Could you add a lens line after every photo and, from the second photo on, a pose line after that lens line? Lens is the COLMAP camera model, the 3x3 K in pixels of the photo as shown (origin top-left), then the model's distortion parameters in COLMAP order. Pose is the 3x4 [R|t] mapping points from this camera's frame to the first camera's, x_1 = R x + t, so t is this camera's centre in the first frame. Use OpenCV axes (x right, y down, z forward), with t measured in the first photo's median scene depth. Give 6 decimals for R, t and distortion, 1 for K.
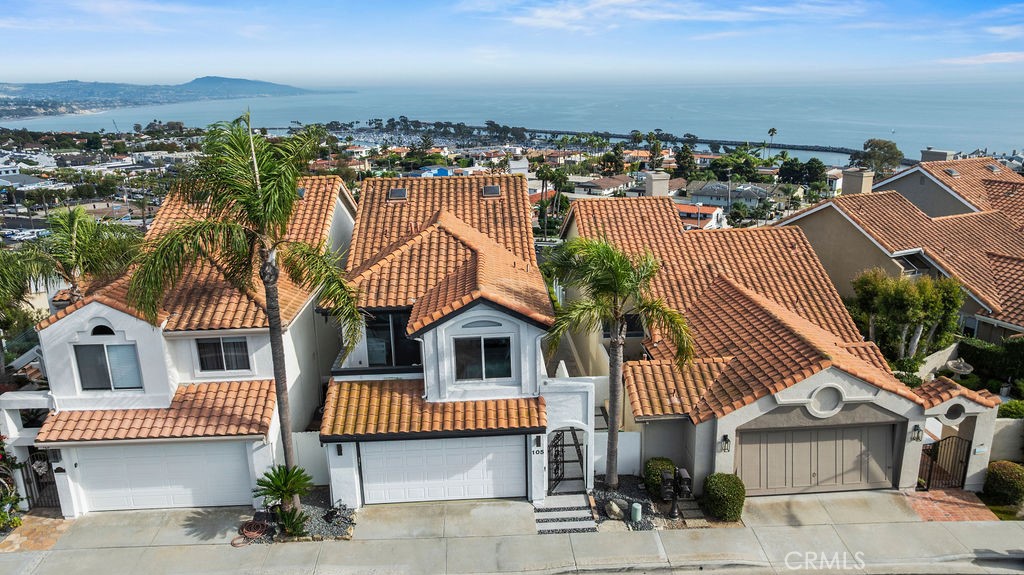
lens RADIAL K [[698.7, 0, 509.8], [0, 698.7, 272.1], [0, 0, 1]] dist [-0.042454, 0.044996]
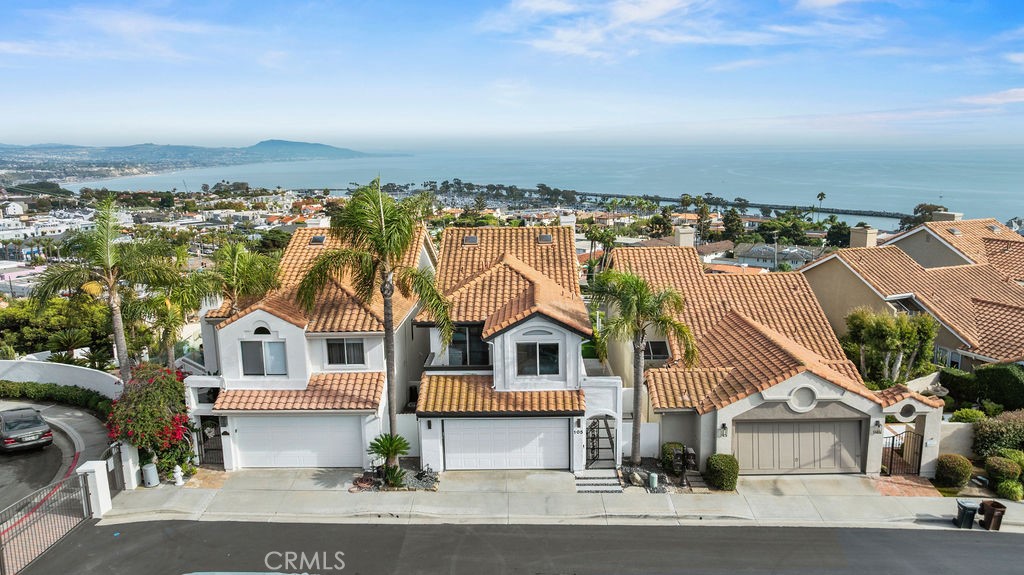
lens RADIAL K [[698.7, 0, 509.8], [0, 698.7, 272.1], [0, 0, 1]] dist [-0.042454, 0.044996]
pose [[0.997371, 0.015464, -0.070799, -0.000129], [-0.021612, 0.995981, -0.086916, 0.068798], [0.069170, 0.088217, 0.993697, -0.312900]]
